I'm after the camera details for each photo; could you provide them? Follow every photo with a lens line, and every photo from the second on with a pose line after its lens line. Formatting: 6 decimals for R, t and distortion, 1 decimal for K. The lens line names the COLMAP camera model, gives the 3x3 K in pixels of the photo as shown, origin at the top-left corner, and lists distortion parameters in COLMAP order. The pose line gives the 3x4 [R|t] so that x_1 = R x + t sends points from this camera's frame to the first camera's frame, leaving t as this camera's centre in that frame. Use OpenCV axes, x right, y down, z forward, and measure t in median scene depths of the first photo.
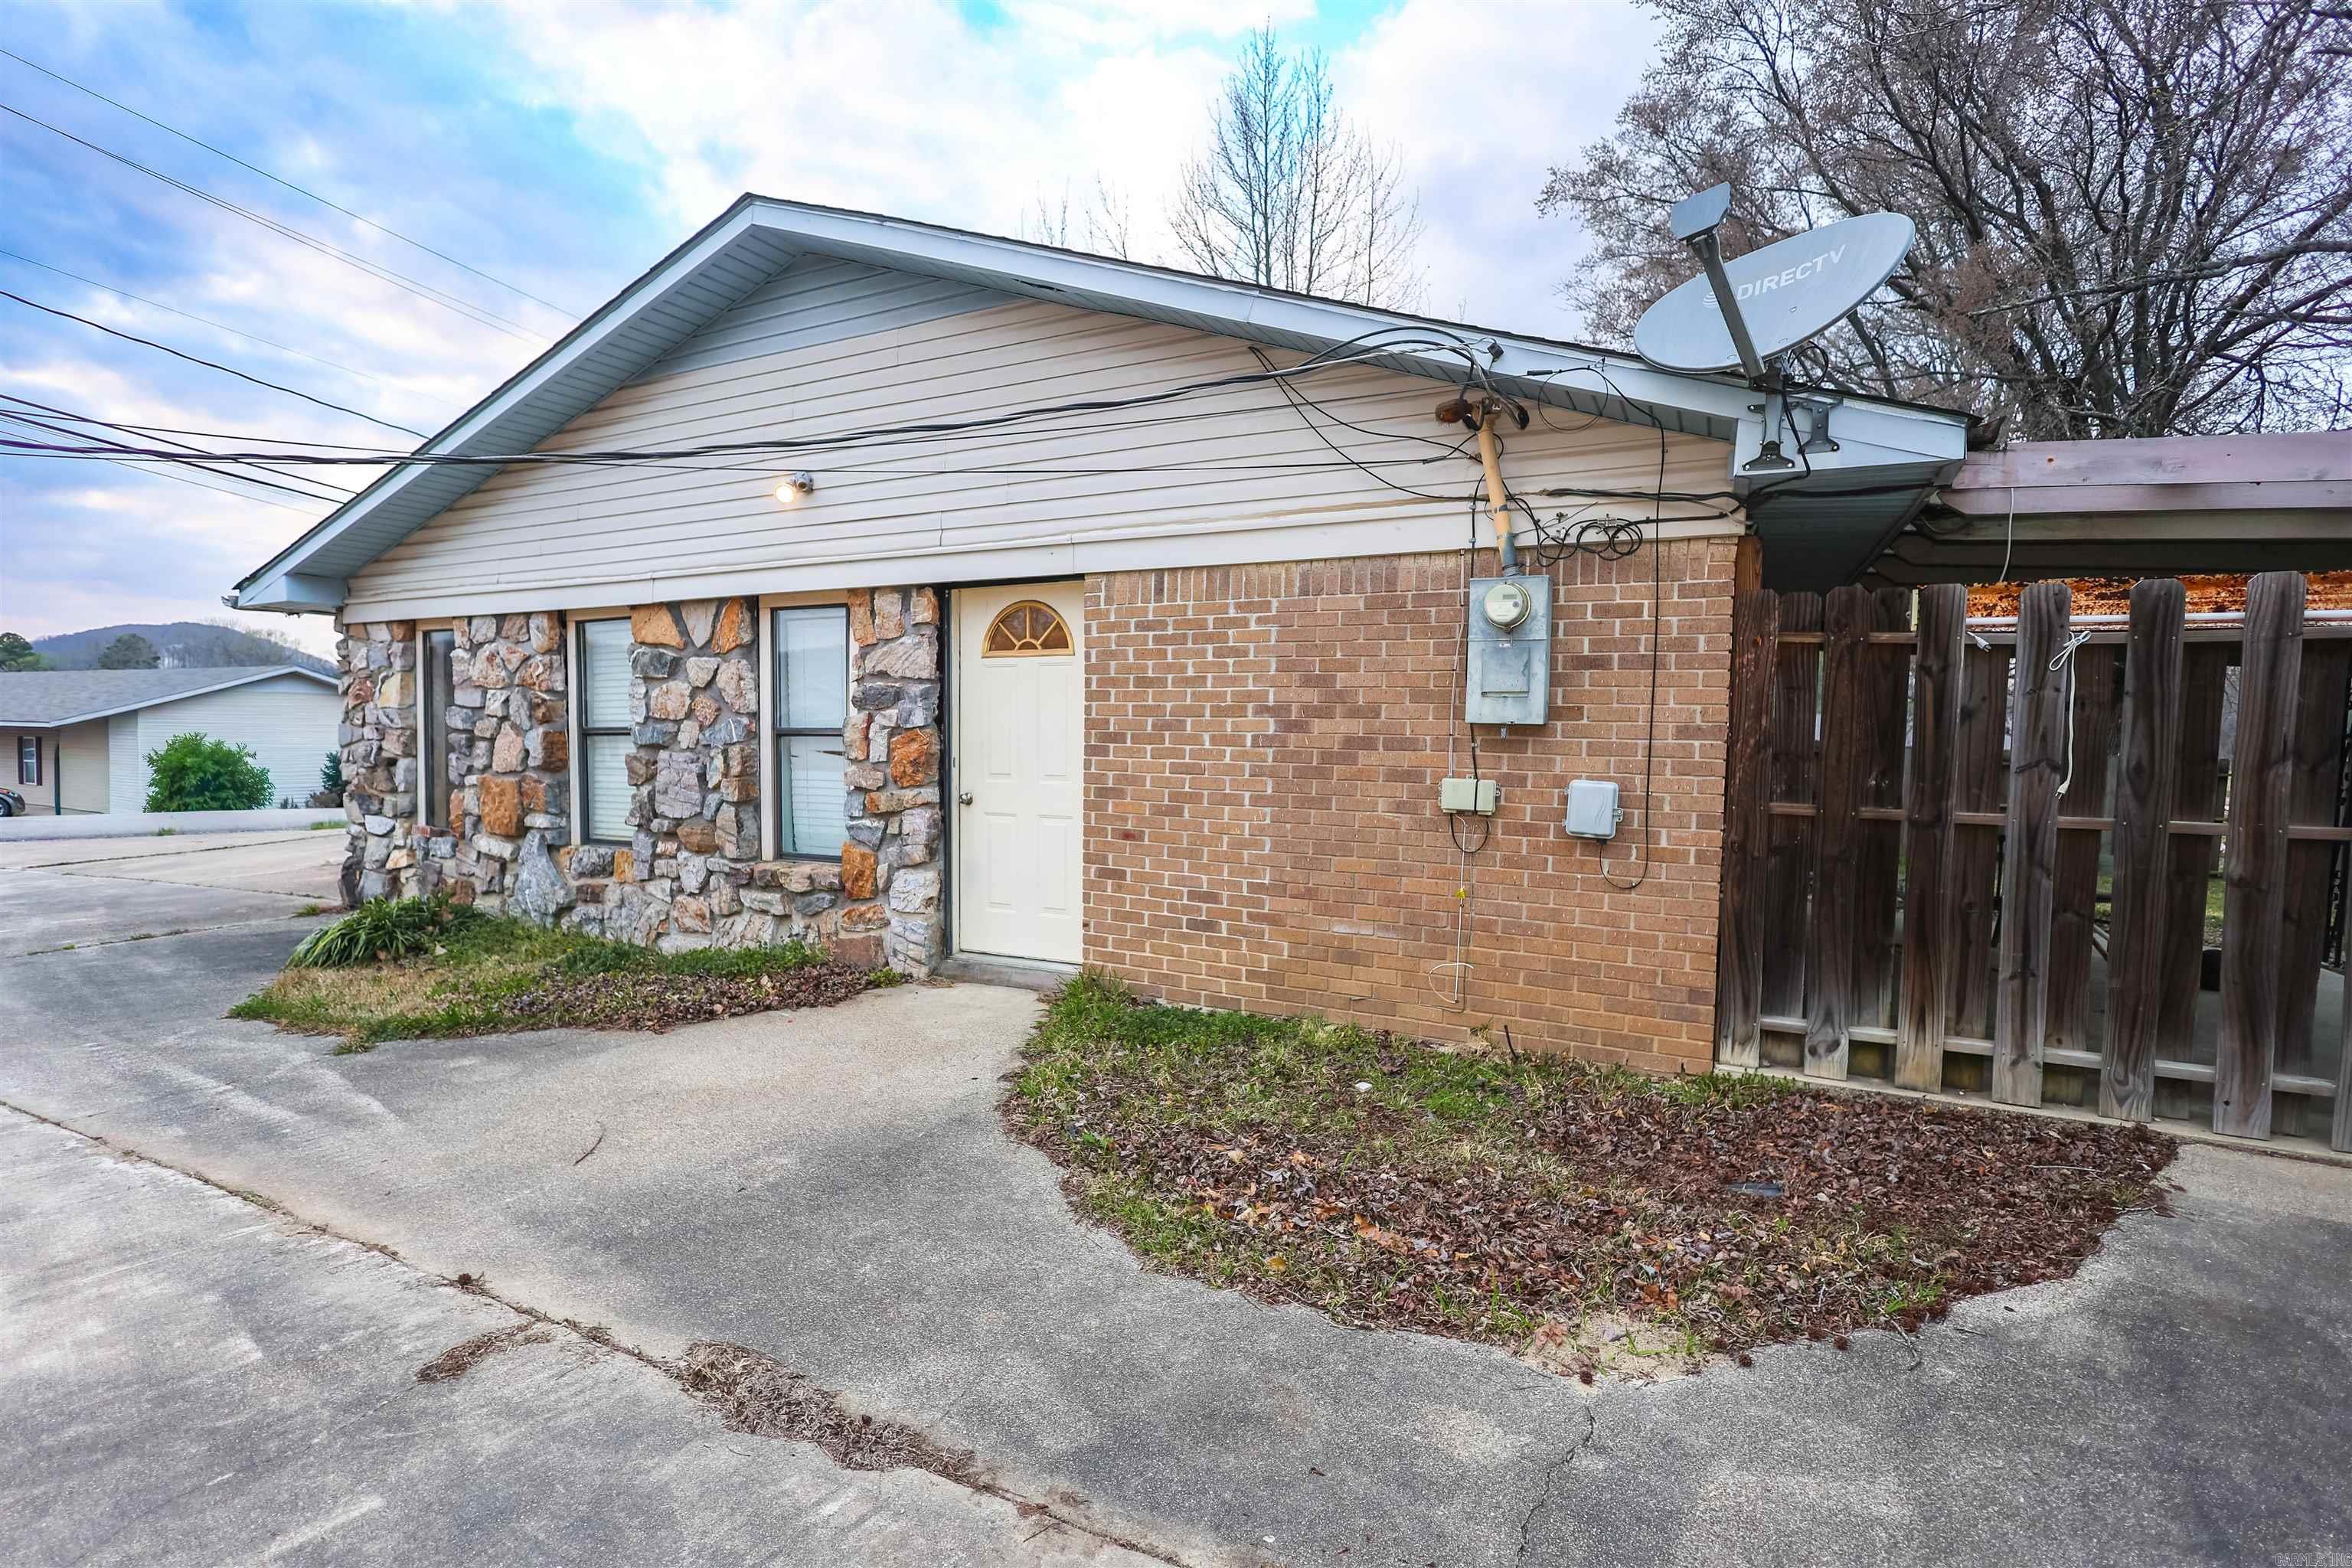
lens RADIAL K [[1086.3, 0, 1194.5], [0, 1086.3, 791.9], [0, 0, 1]] dist [0.001016, 0.000295]
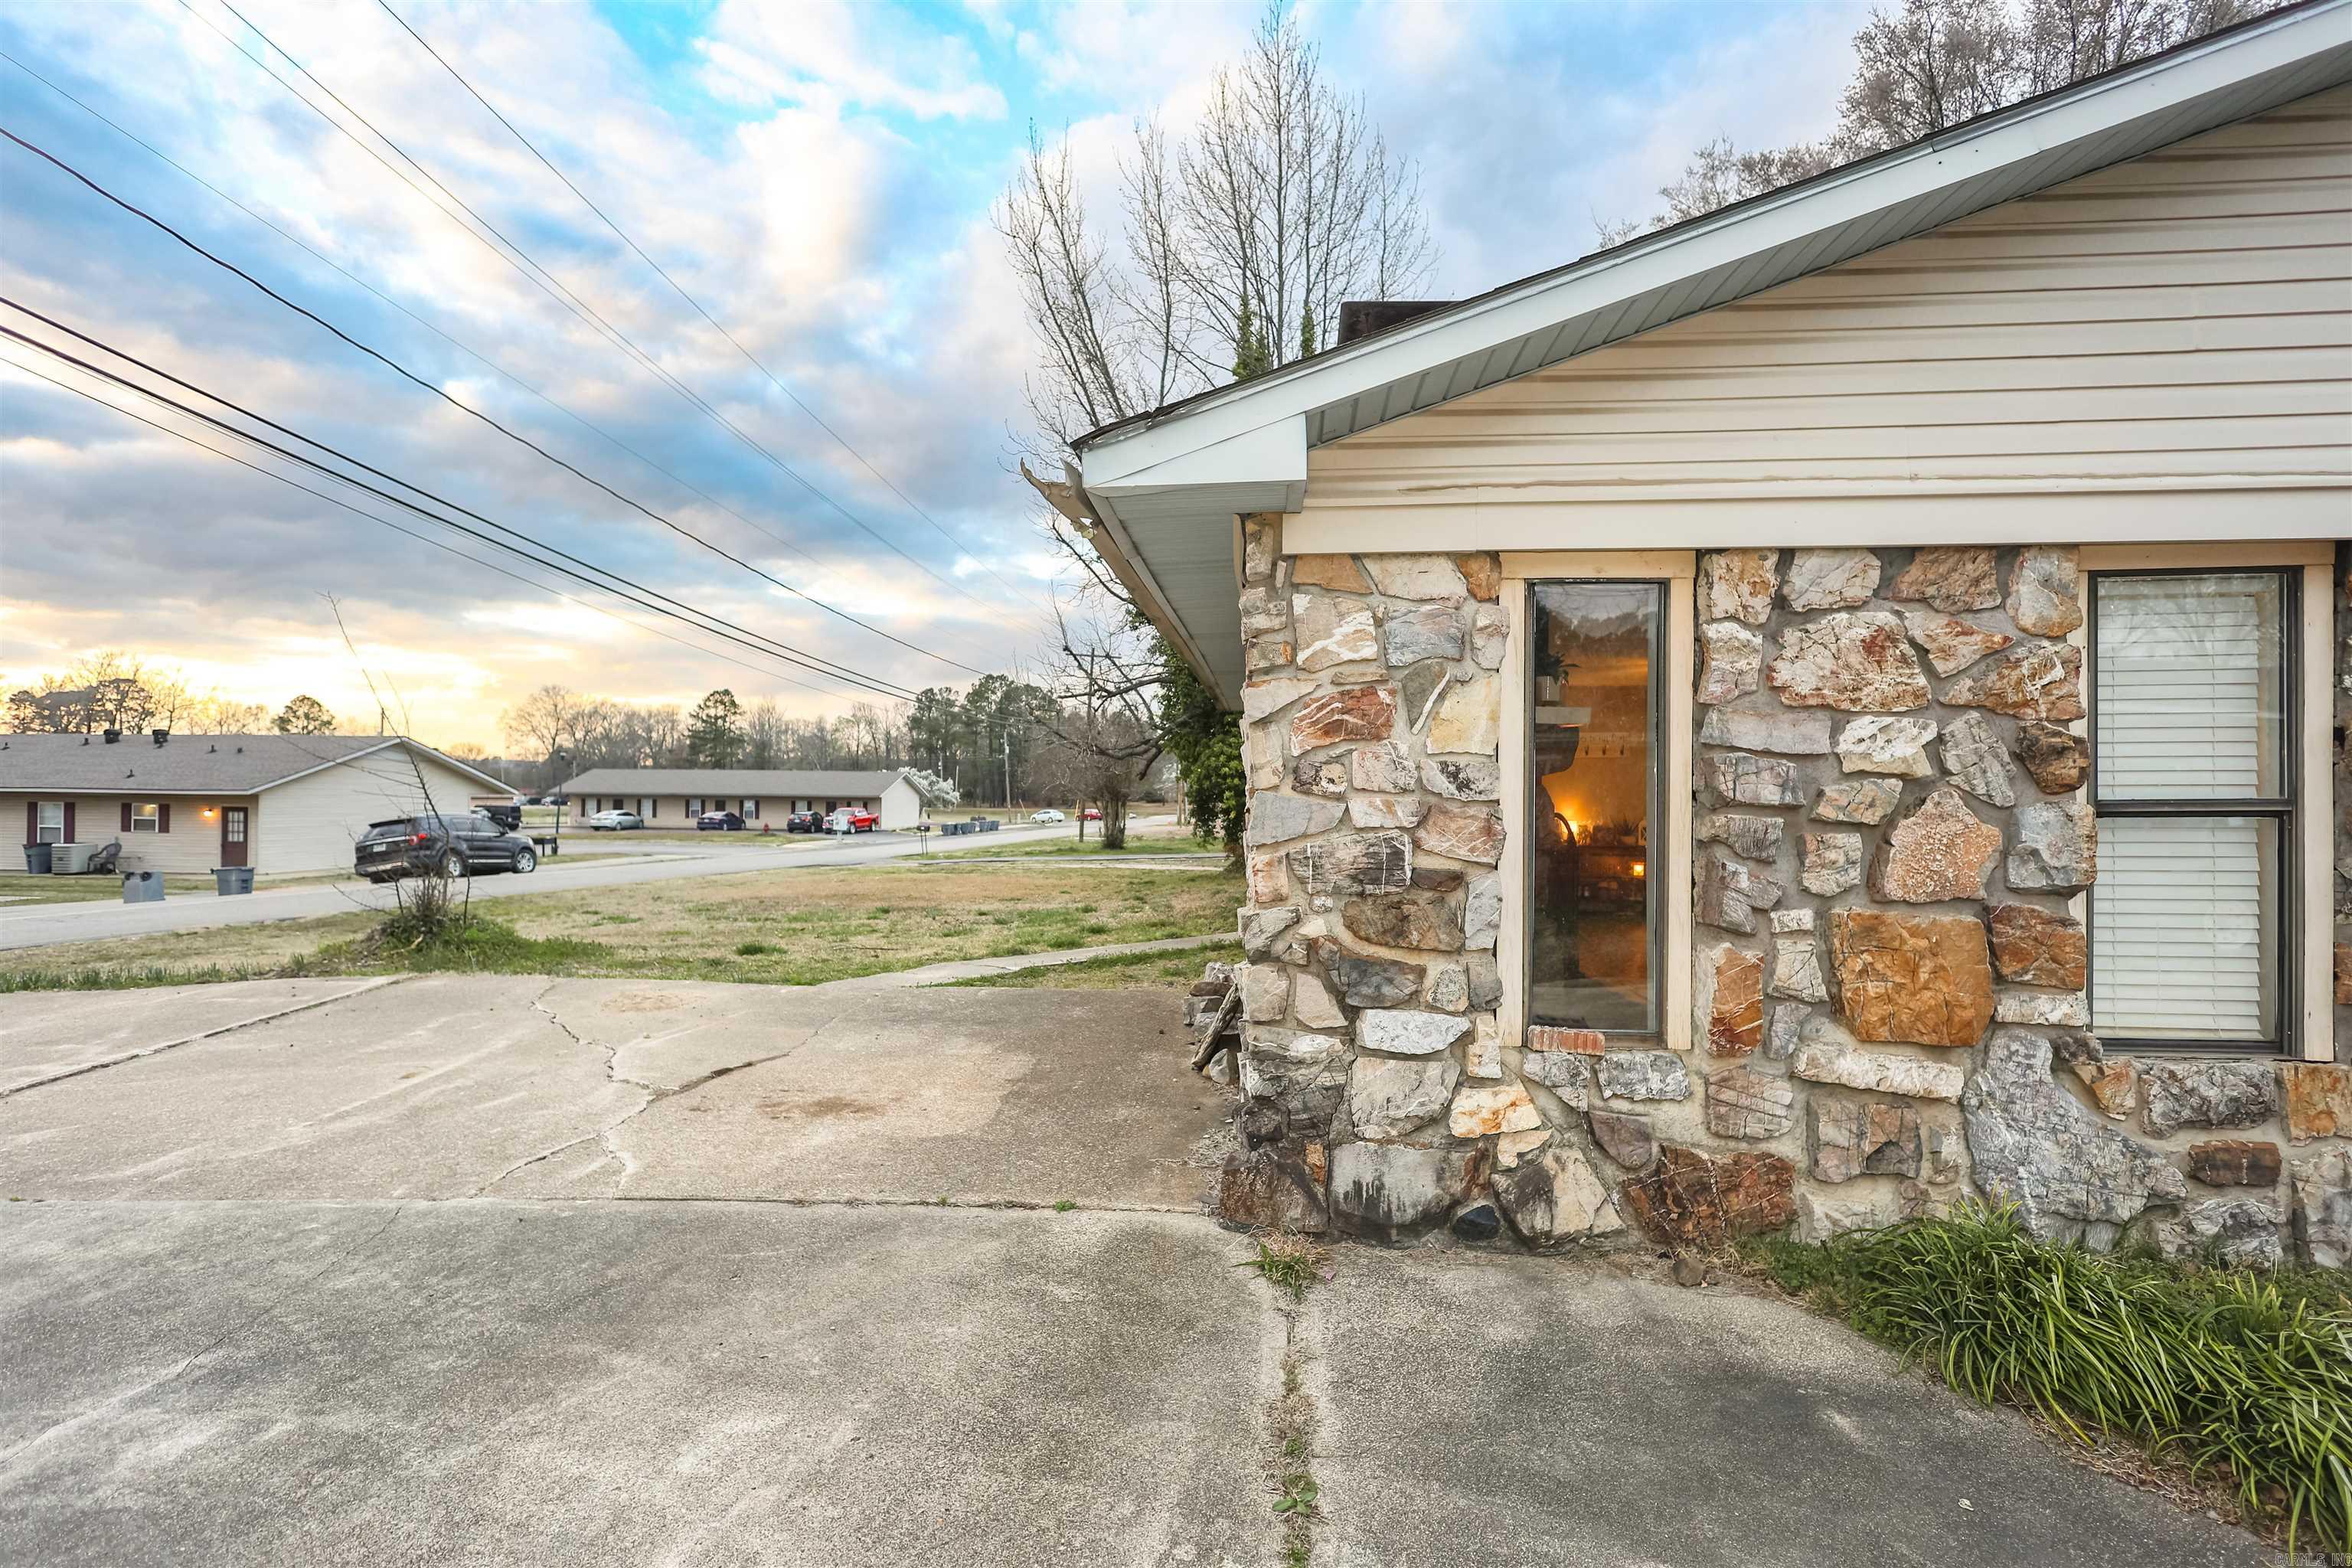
lens RADIAL K [[1086.3, 0, 1177.6], [0, 1086.3, 786.7], [0, 0, 1]] dist [0.001016, 0.000295]
pose [[0.933216, -0.010431, 0.359164, -1.134166], [0.023538, 0.999206, -0.032140, -0.060834], [-0.358544, 0.038448, 0.932721, 0.729306]]
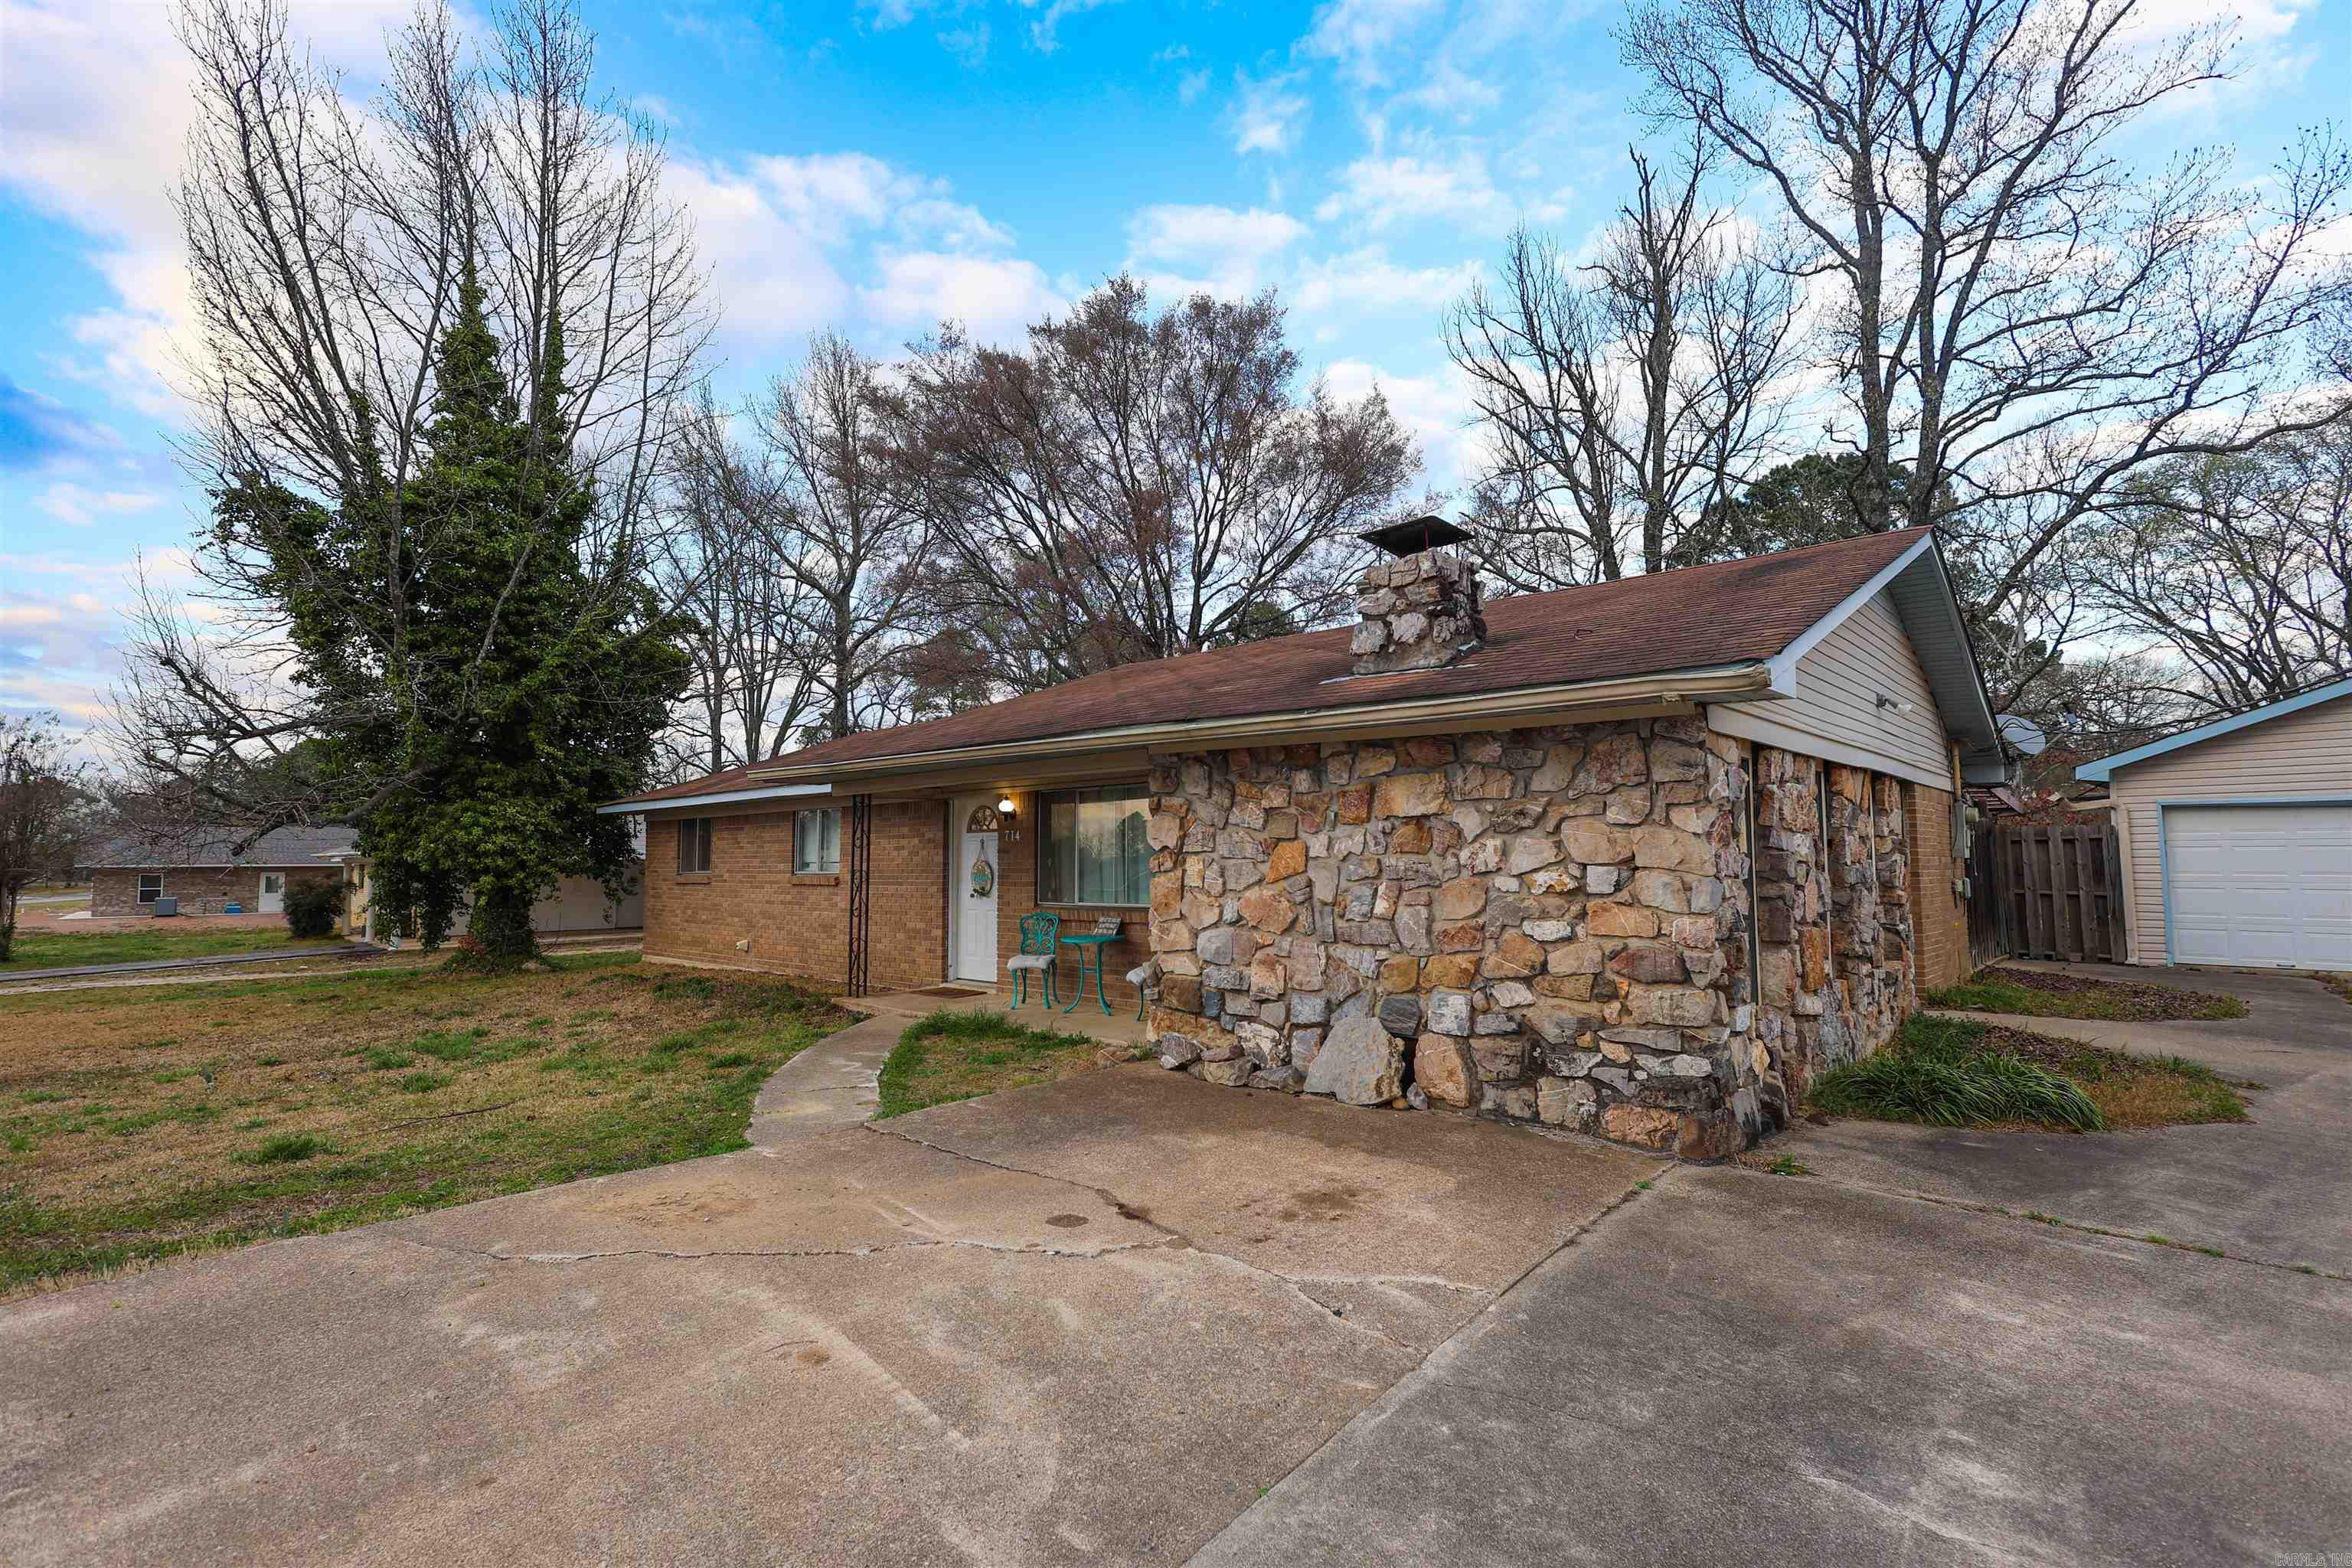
lens RADIAL K [[1086.3, 0, 1176.7], [0, 1086.3, 777.9], [0, 0, 1]] dist [0.001016, 0.000295]
pose [[0.278059, 0.051041, 0.959207, -1.771831], [0.048920, 0.996539, -0.067208, -0.108721], [-0.959318, 0.065612, 0.274600, 1.320933]]
